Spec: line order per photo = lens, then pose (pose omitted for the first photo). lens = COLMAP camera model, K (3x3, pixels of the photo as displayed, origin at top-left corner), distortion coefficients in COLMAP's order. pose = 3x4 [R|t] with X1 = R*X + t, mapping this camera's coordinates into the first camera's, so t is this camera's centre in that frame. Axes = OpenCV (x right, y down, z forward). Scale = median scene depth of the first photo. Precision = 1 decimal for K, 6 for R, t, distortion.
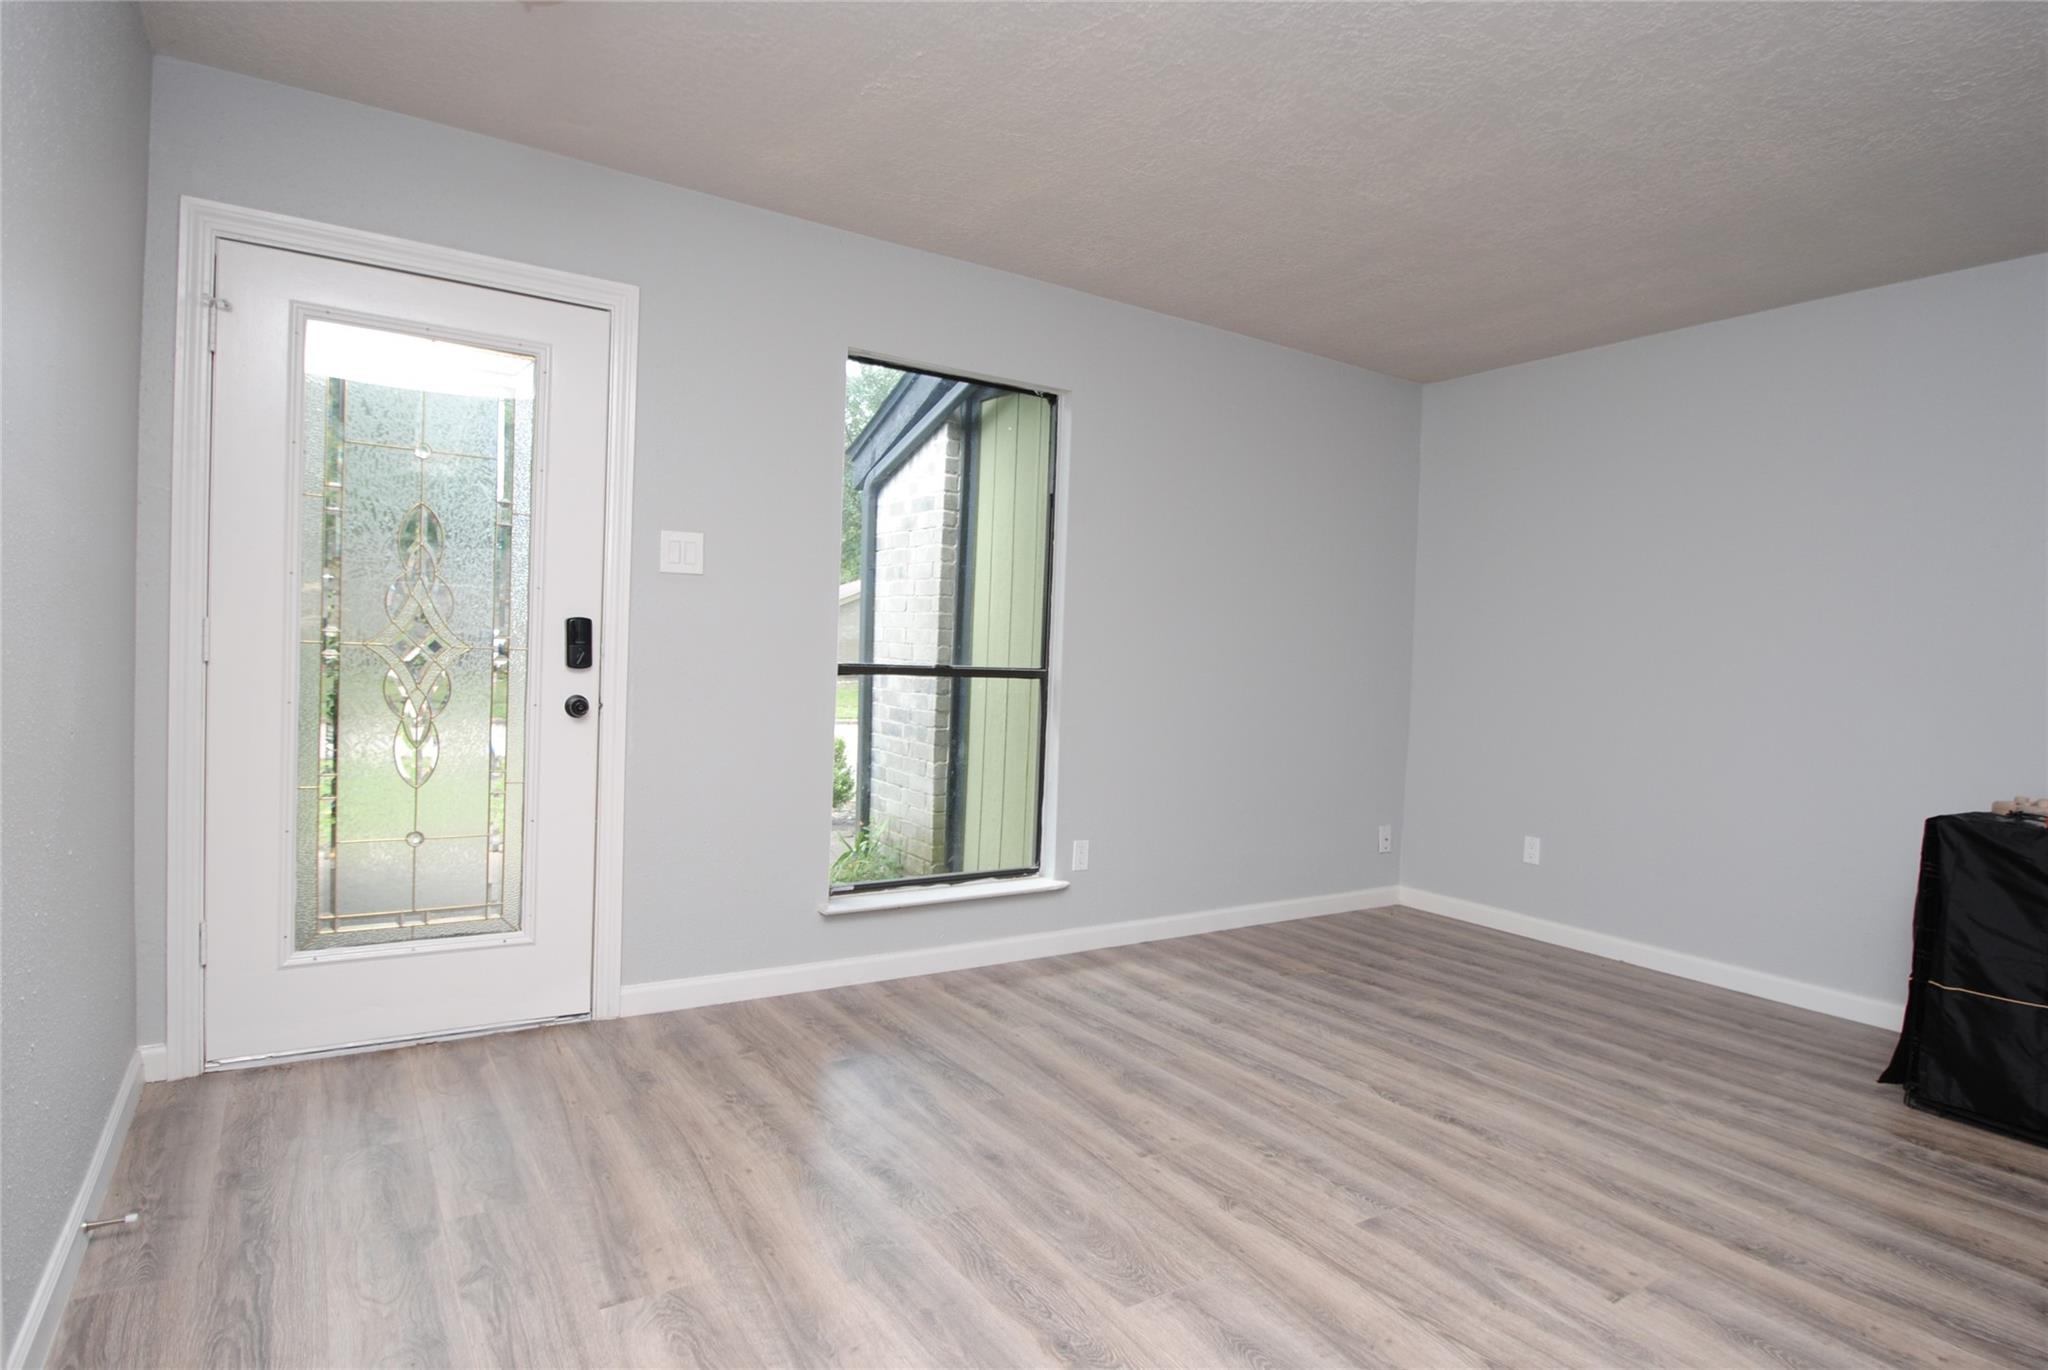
lens RADIAL K [[1098.3, 0, 1034.3], [0, 1098.3, 683.0], [0, 0, 1]] dist [-0.011771, -0.010654]
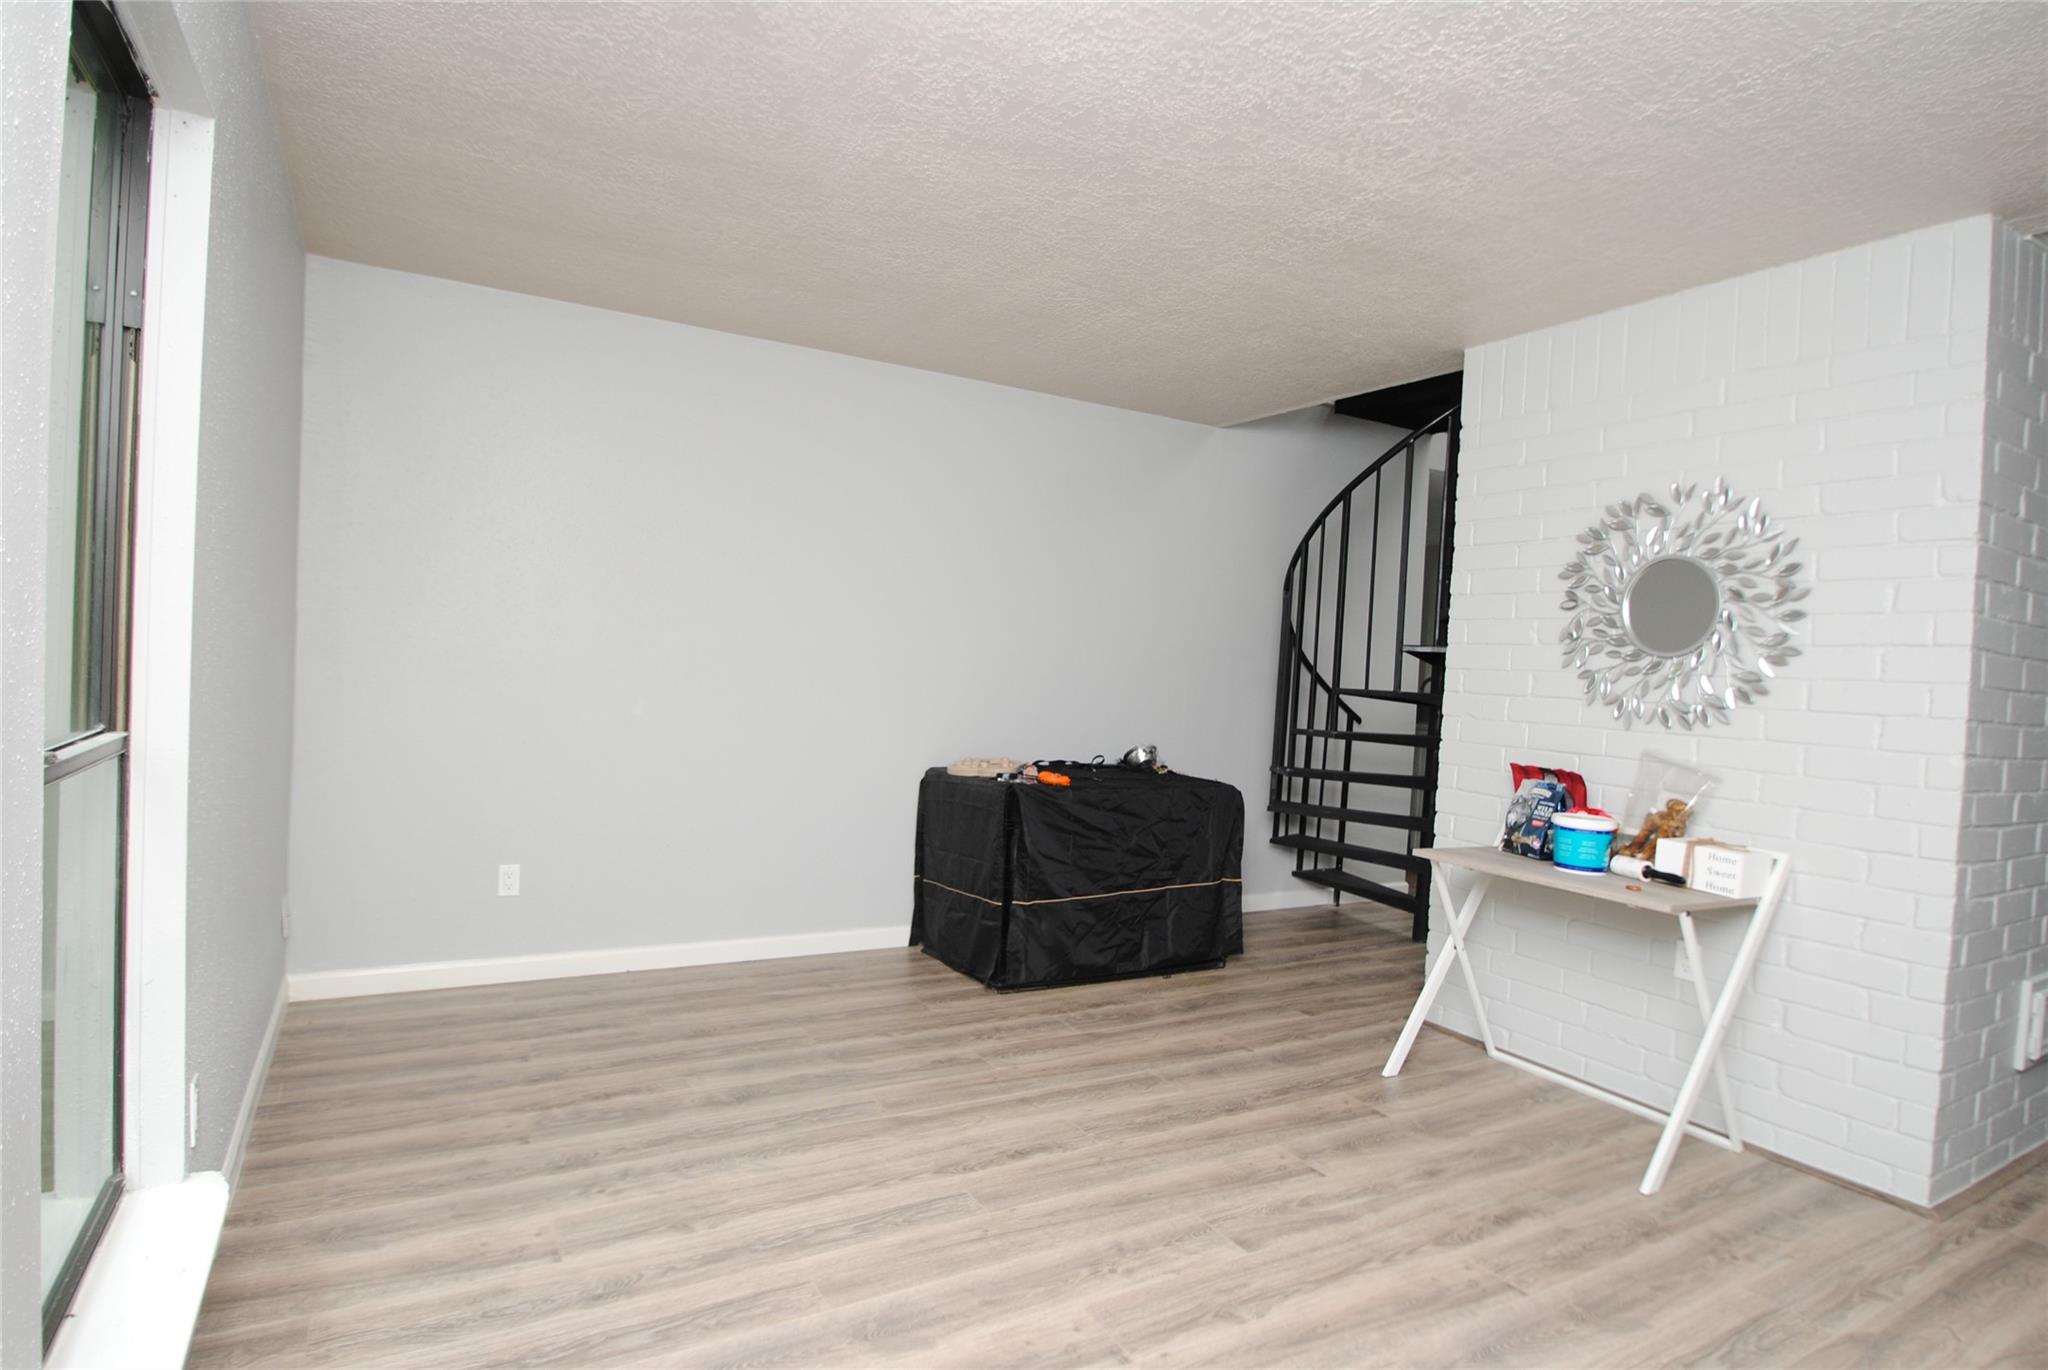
lens RADIAL K [[1098.3, 0, 1035.8], [0, 1098.3, 693.7], [0, 0, 1]] dist [-0.011771, -0.010654]
pose [[0.046000, -0.066261, 0.996741, -0.528303], [-0.024439, 0.997424, 0.067435, -0.084591], [-0.998642, -0.027462, 0.044262, 0.826789]]
